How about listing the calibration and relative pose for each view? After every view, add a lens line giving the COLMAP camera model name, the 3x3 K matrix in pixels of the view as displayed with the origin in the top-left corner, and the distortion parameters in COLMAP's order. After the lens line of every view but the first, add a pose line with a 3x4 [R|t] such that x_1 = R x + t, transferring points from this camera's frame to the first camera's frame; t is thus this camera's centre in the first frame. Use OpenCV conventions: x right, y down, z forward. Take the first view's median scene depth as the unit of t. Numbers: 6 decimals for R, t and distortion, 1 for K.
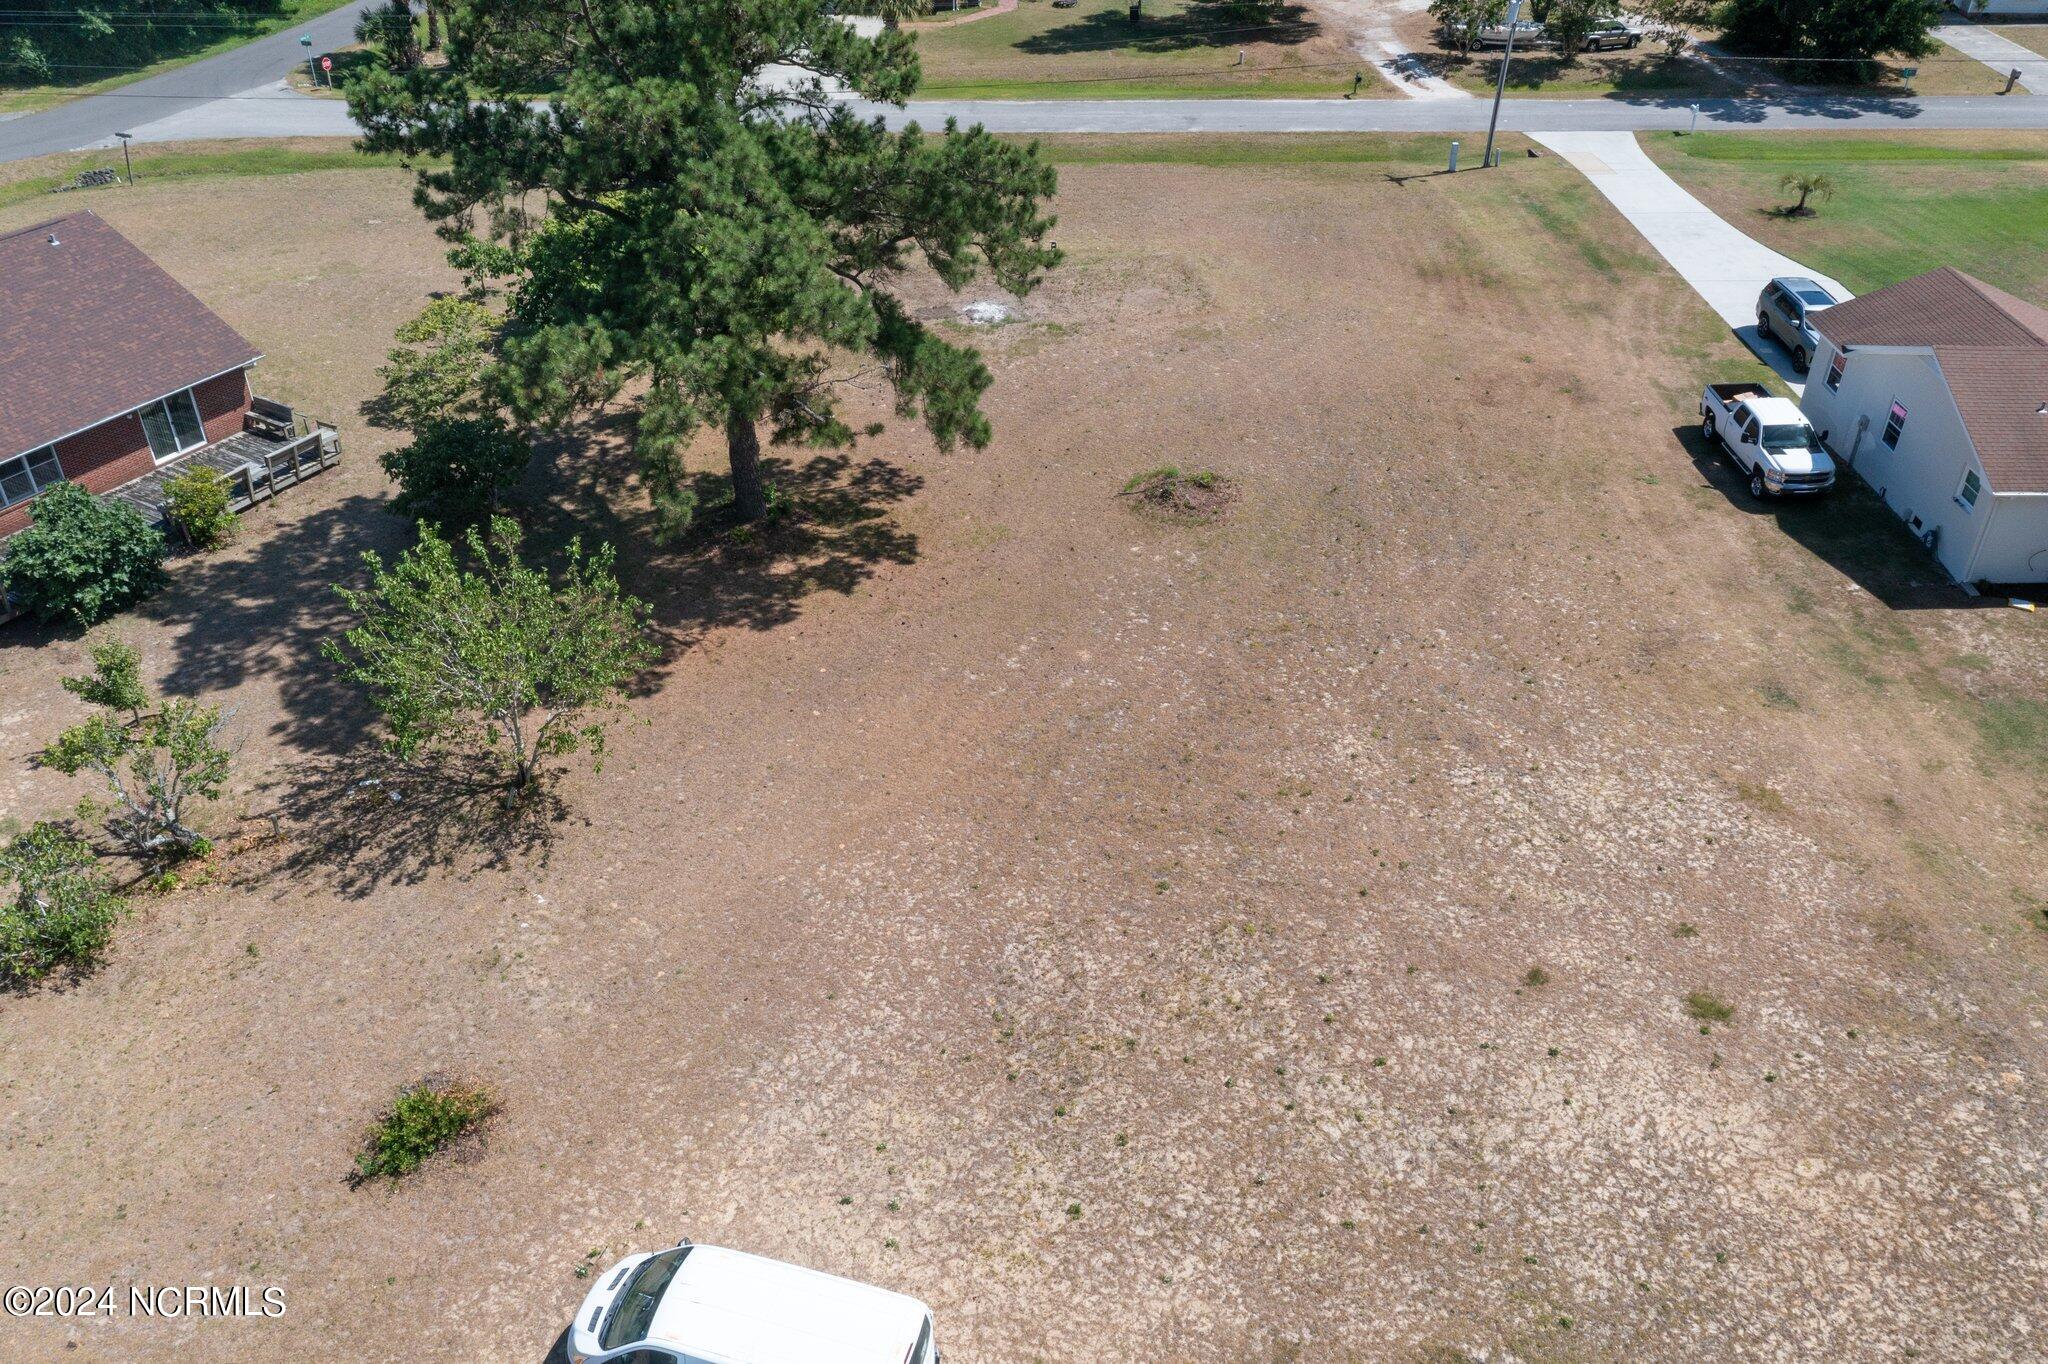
lens RADIAL K [[1606.4, 0, 1027.0], [0, 1606.4, 690.3], [0, 0, 1]] dist [-0.000743, -0.000466]
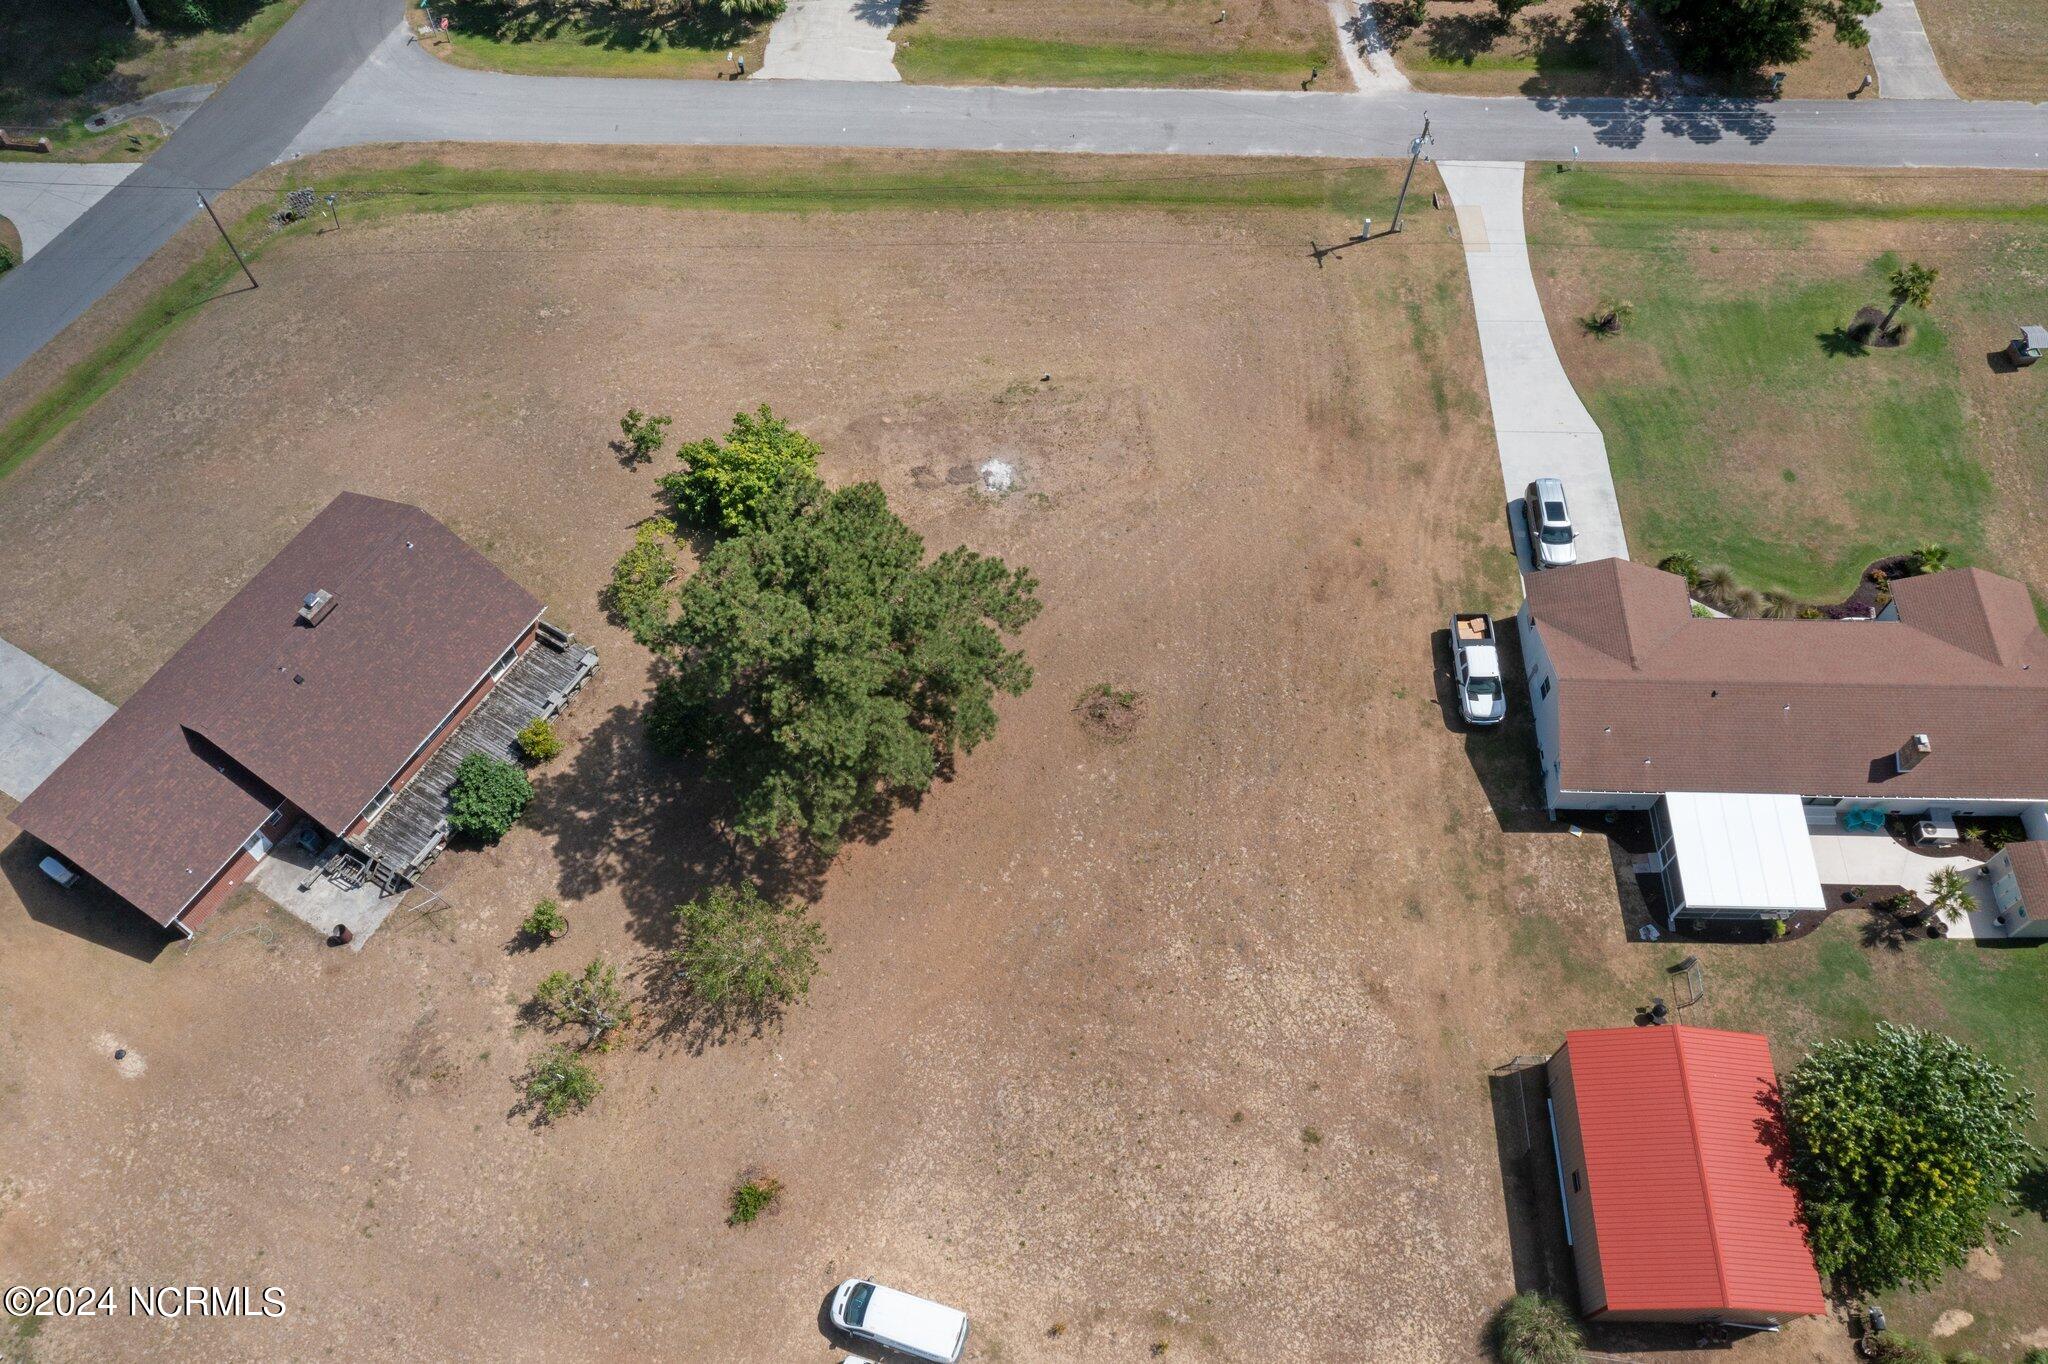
lens RADIAL K [[1602.1, 0, 1027.5], [0, 1602.1, 683.4], [0, 0, 1]] dist [-0.007340, 0.009723]
pose [[0.999737, 0.021678, -0.007543, 0.025687], [-0.016497, 0.907121, 0.420546, -1.036712], [0.015959, -0.420310, 0.907240, -0.606145]]
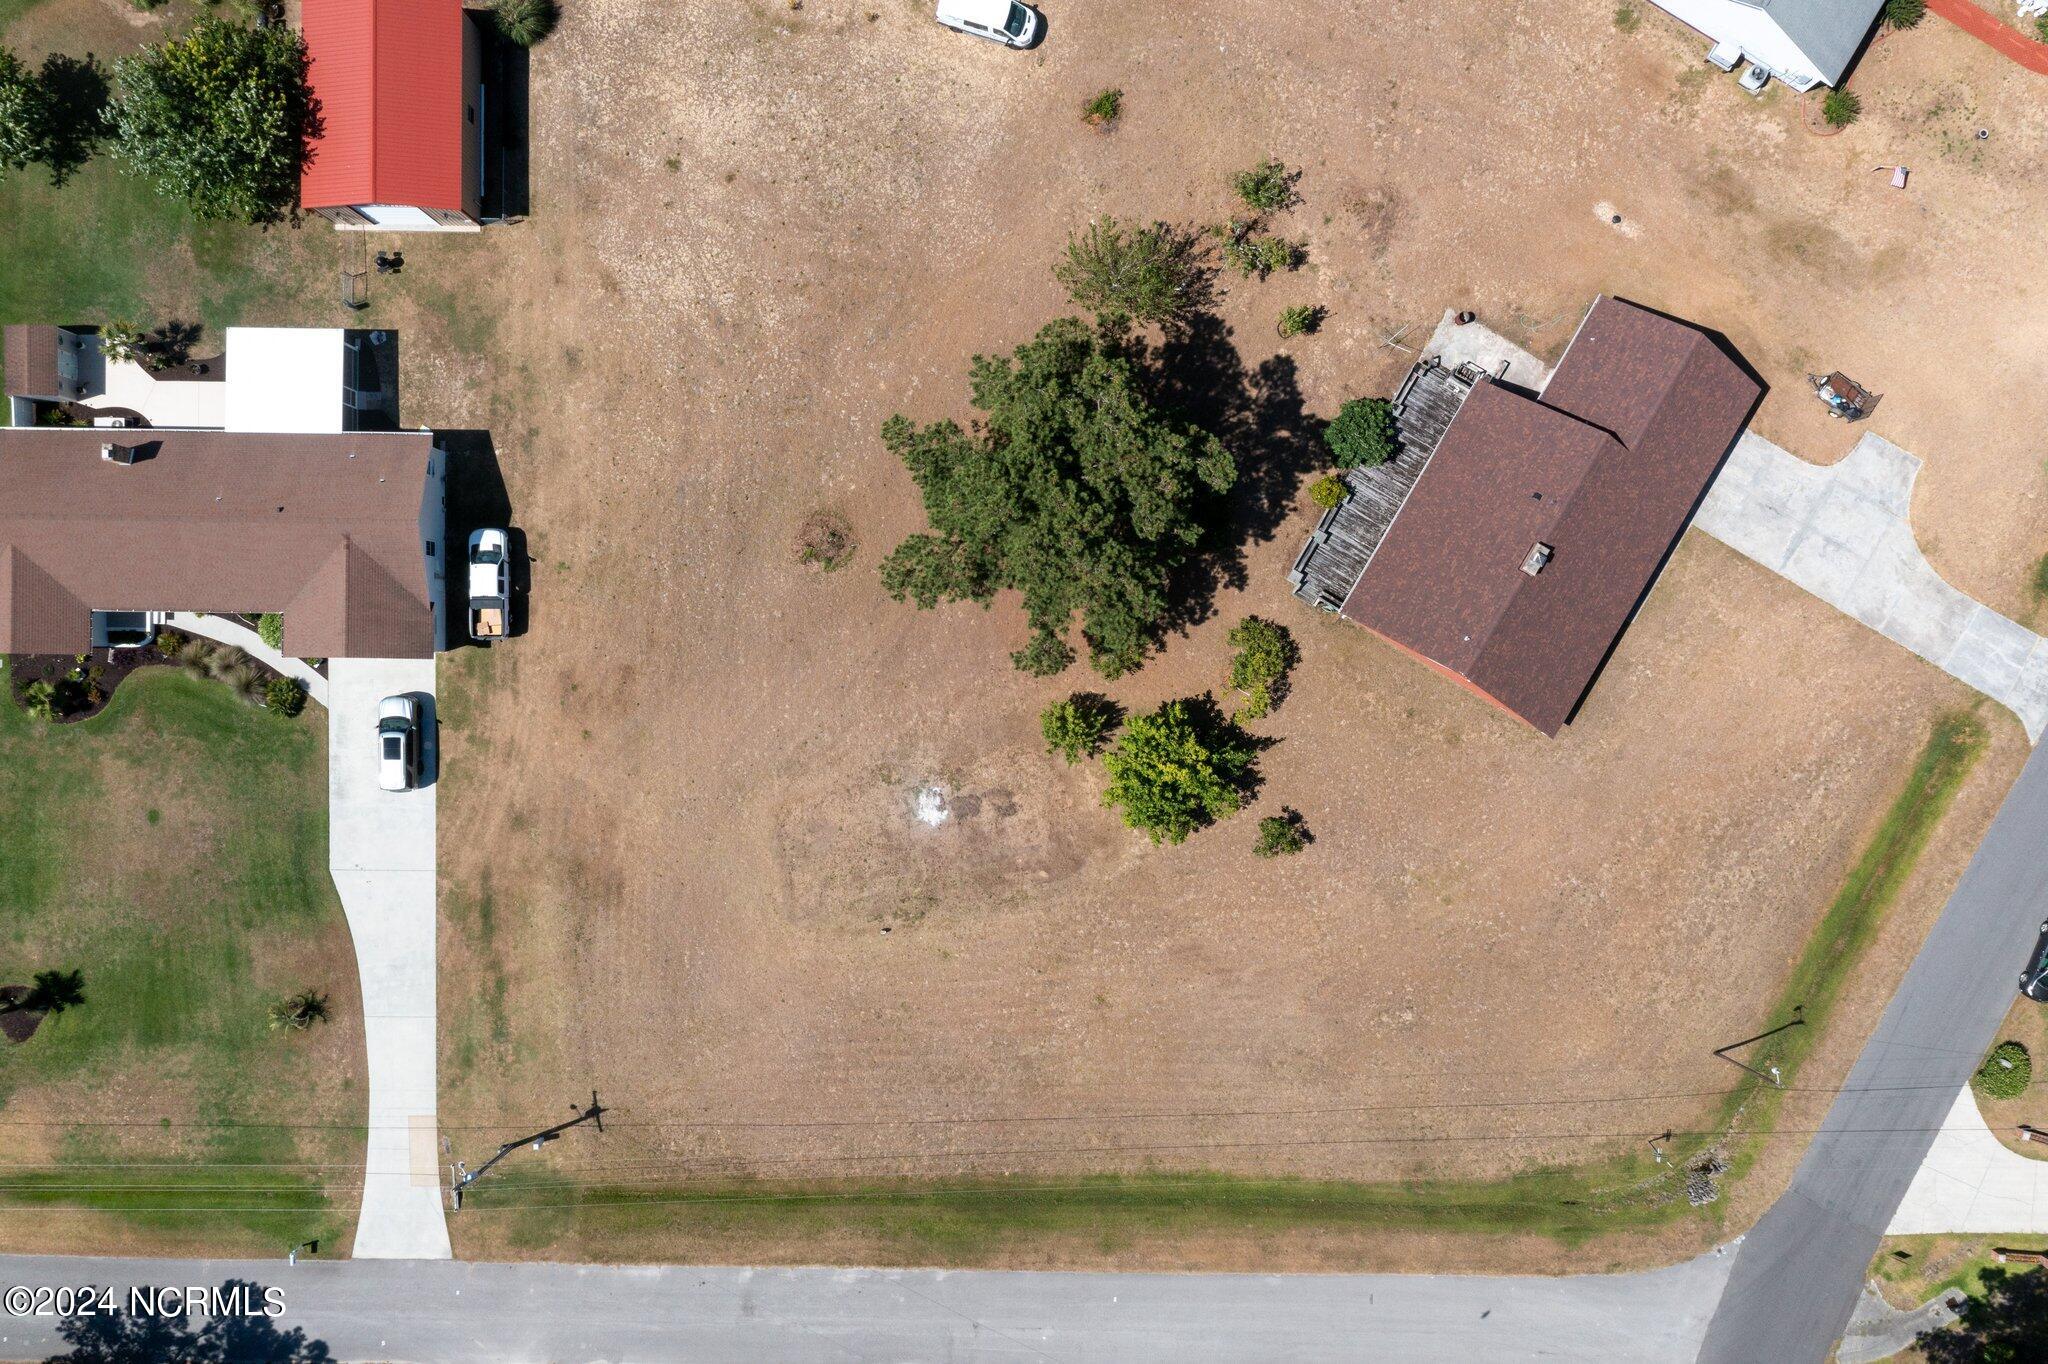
lens RADIAL K [[1586.4, 0, 1015.9], [0, 1586.4, 683.4], [0, 0, 1]] dist [-0.004309, 0.004516]
pose [[-0.999901, -0.012057, -0.007229, -0.140832], [0.001150, -0.582643, 0.812728, -2.096382], [-0.014011, 0.812639, 0.582599, 0.075824]]
